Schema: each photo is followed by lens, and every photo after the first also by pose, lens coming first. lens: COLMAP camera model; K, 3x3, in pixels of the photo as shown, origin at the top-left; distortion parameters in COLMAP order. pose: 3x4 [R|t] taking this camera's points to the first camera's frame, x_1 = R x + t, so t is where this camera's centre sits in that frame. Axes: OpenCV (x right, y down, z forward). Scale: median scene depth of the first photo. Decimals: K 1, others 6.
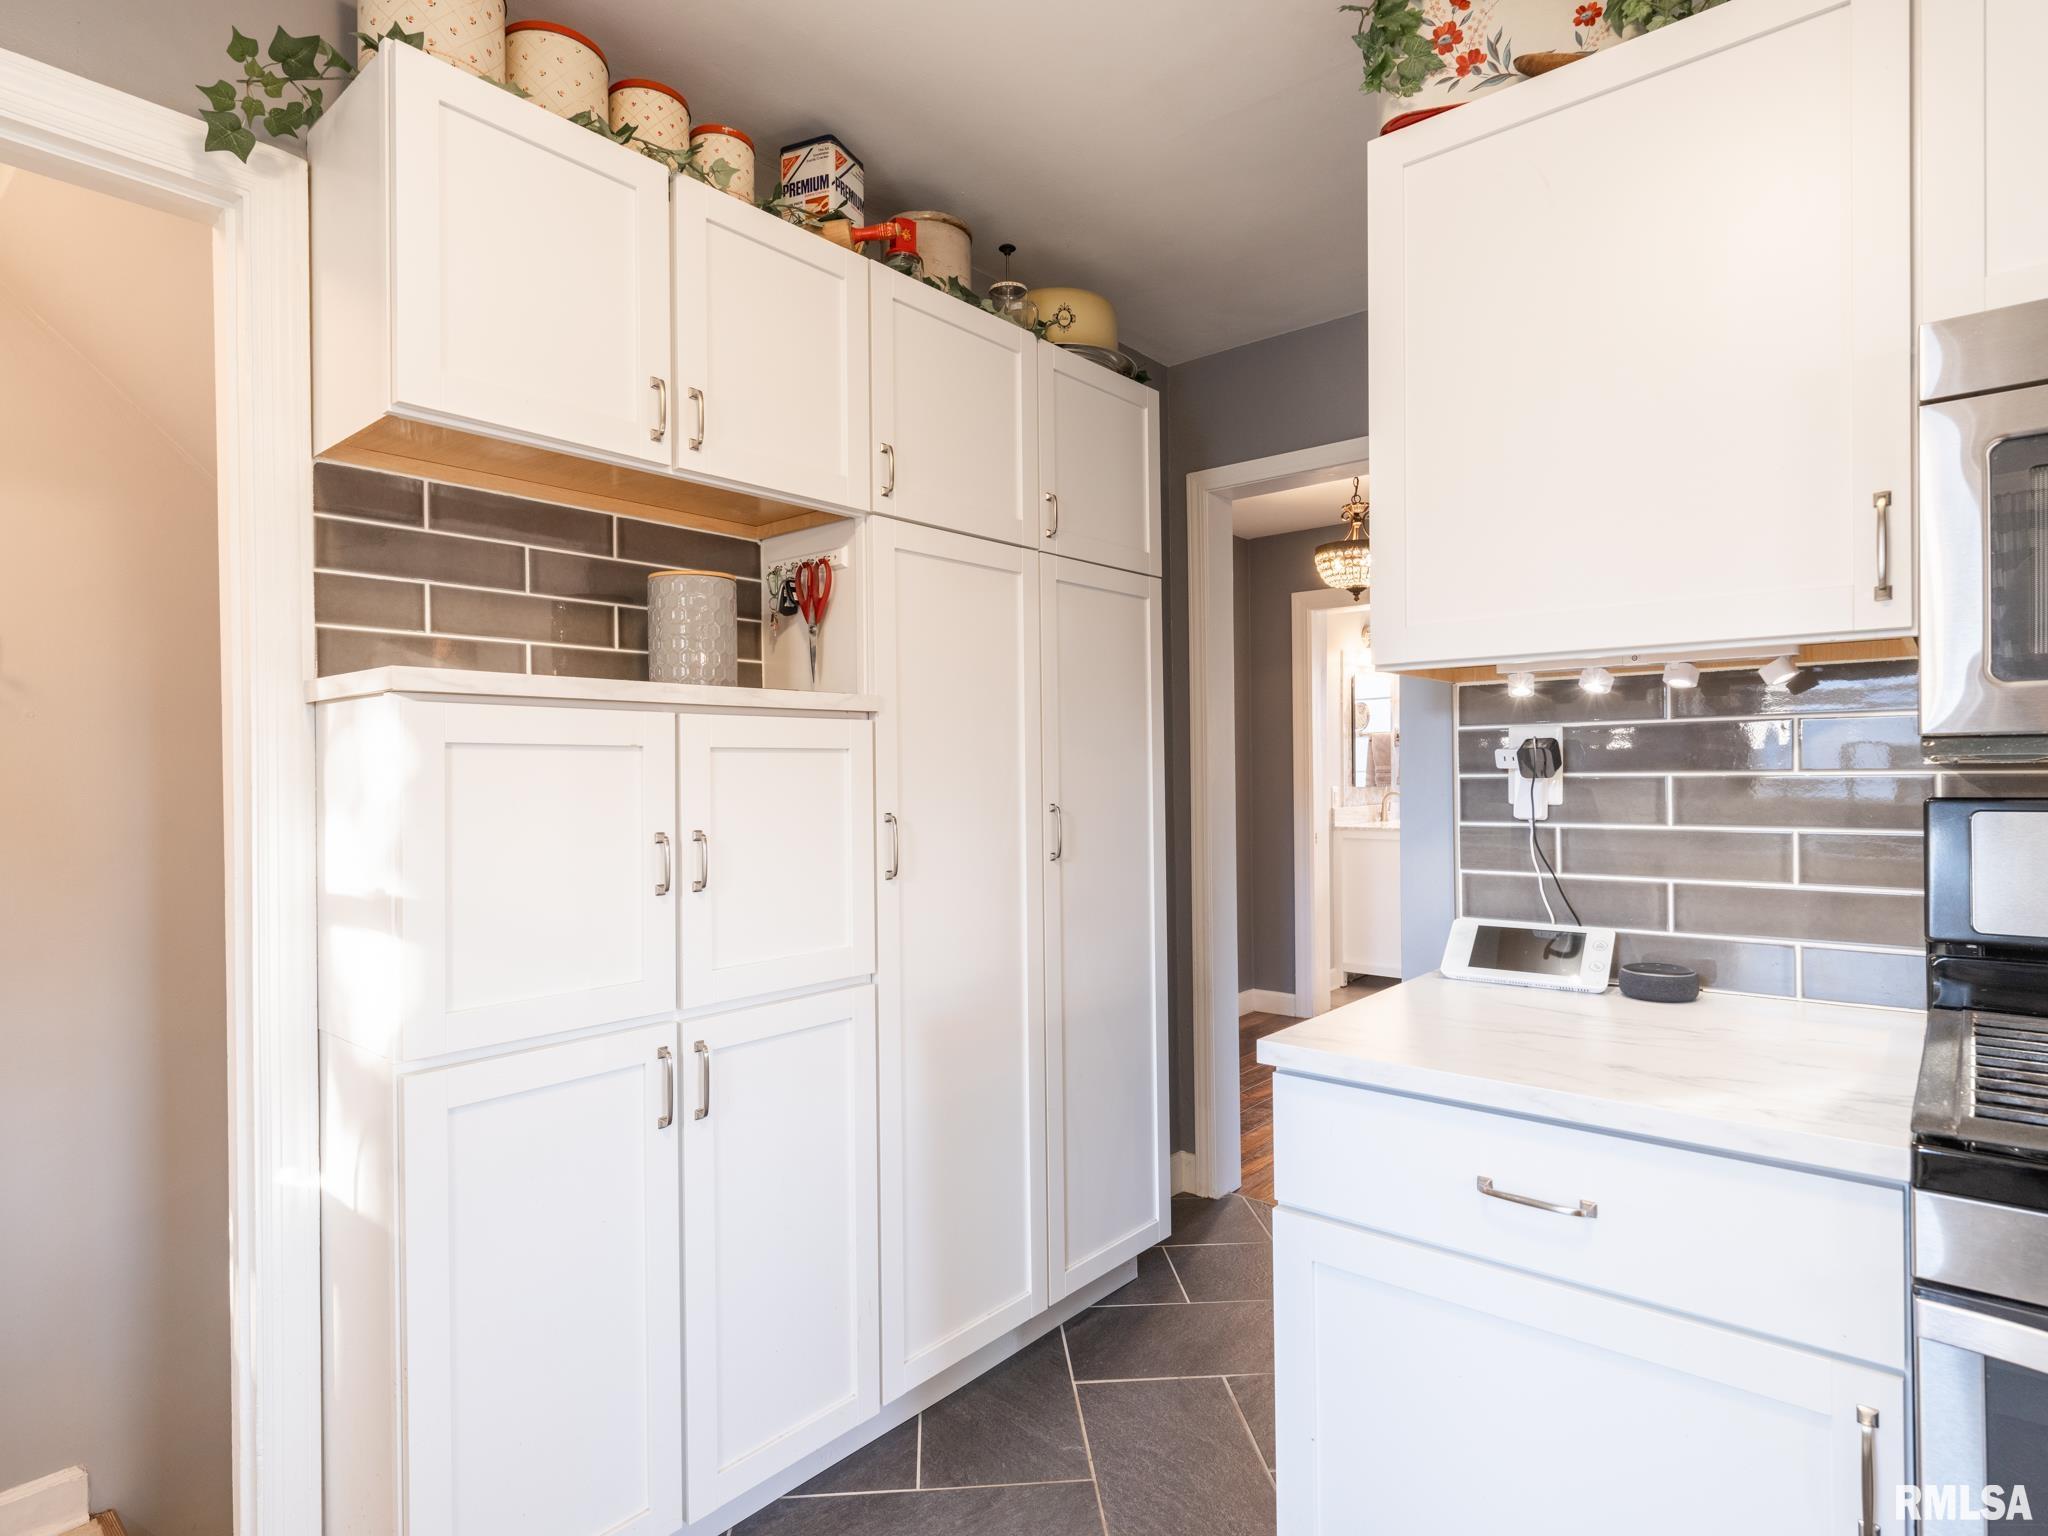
lens RADIAL K [[1105.0, 0, 1026.1], [0, 1105.0, 775.9], [0, 0, 1]] dist [0.009036, -0.003952]
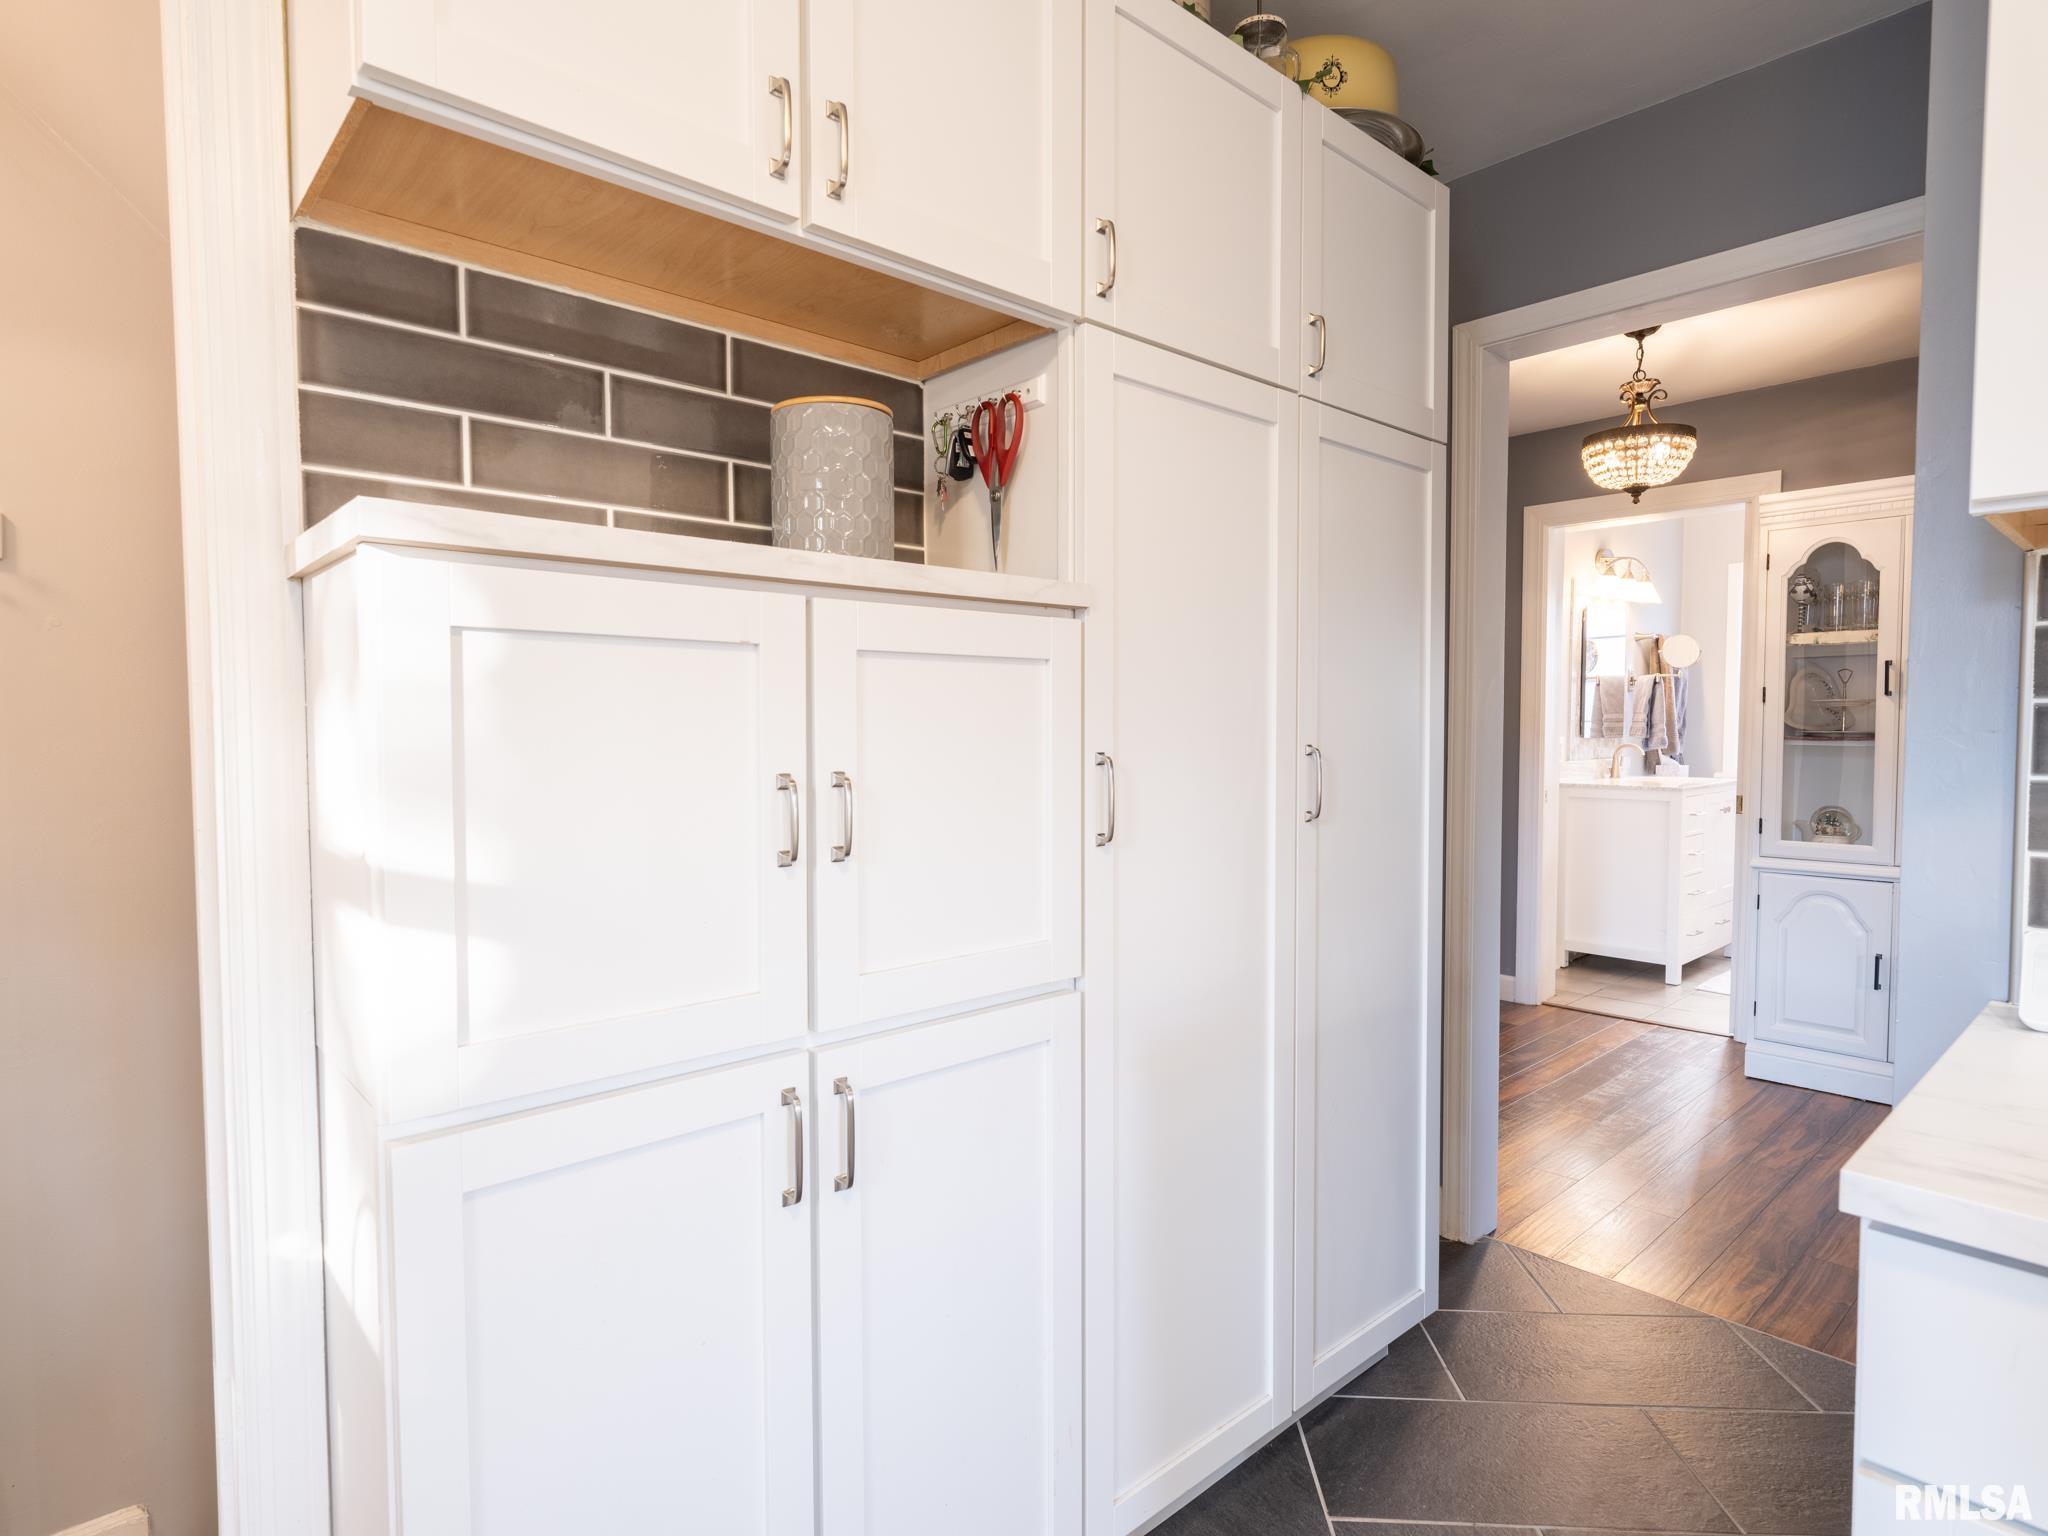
lens RADIAL K [[1105.0, 0, 1029.6], [0, 1105.0, 772.0], [0, 0, 1]] dist [0.009036, -0.003952]
pose [[0.992545, 0.013007, -0.121185, -0.086815], [-0.008205, 0.999164, 0.040041, 0.018775], [0.121605, -0.038748, 0.991822, 0.300999]]
